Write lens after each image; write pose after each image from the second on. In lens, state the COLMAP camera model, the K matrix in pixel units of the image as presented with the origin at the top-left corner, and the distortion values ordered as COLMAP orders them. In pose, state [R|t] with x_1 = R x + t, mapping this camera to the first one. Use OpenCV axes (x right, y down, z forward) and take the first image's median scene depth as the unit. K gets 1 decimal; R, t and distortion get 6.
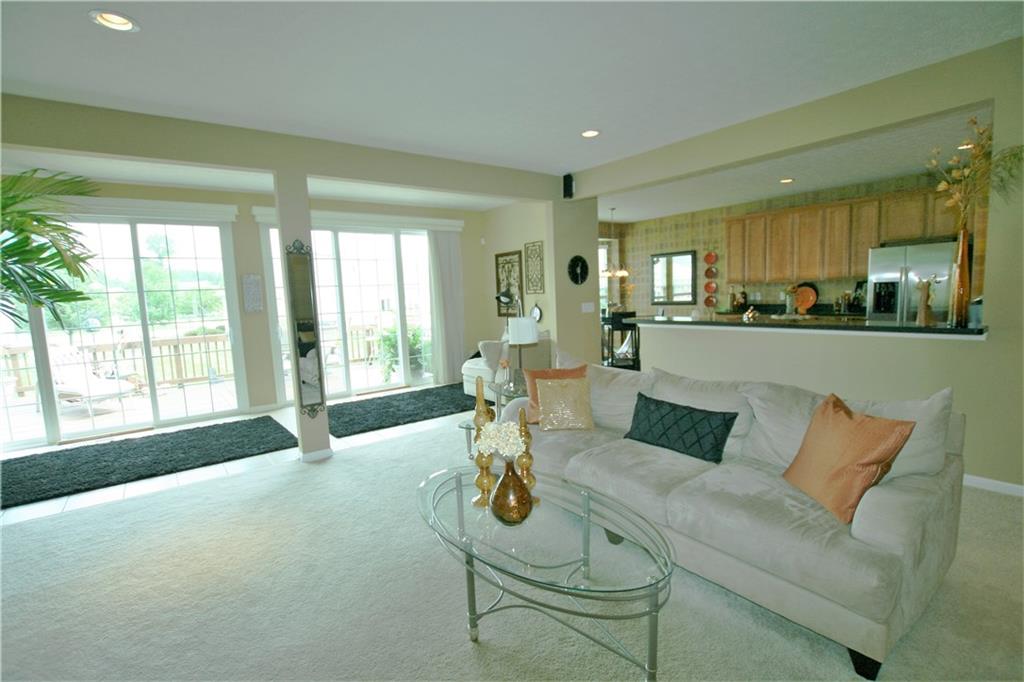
lens RADIAL K [[481.8, 0, 518.9], [0, 481.8, 338.0], [0, 0, 1]] dist [-0.024034, 0.001123]
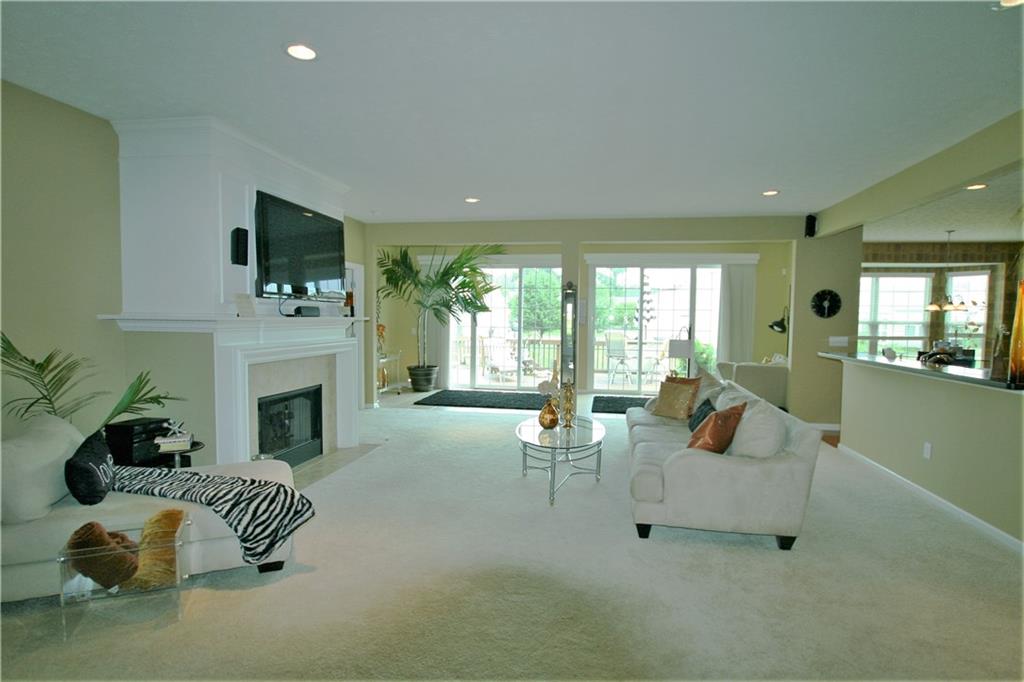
lens RADIAL K [[481.8, 0, 520.0], [0, 481.8, 340.6], [0, 0, 1]] dist [-0.024034, 0.001123]
pose [[0.683242, 0.085995, -0.725110, 0.405538], [-0.109659, 0.993863, 0.014541, -0.007202], [0.721911, 0.069580, 0.688479, -0.153118]]
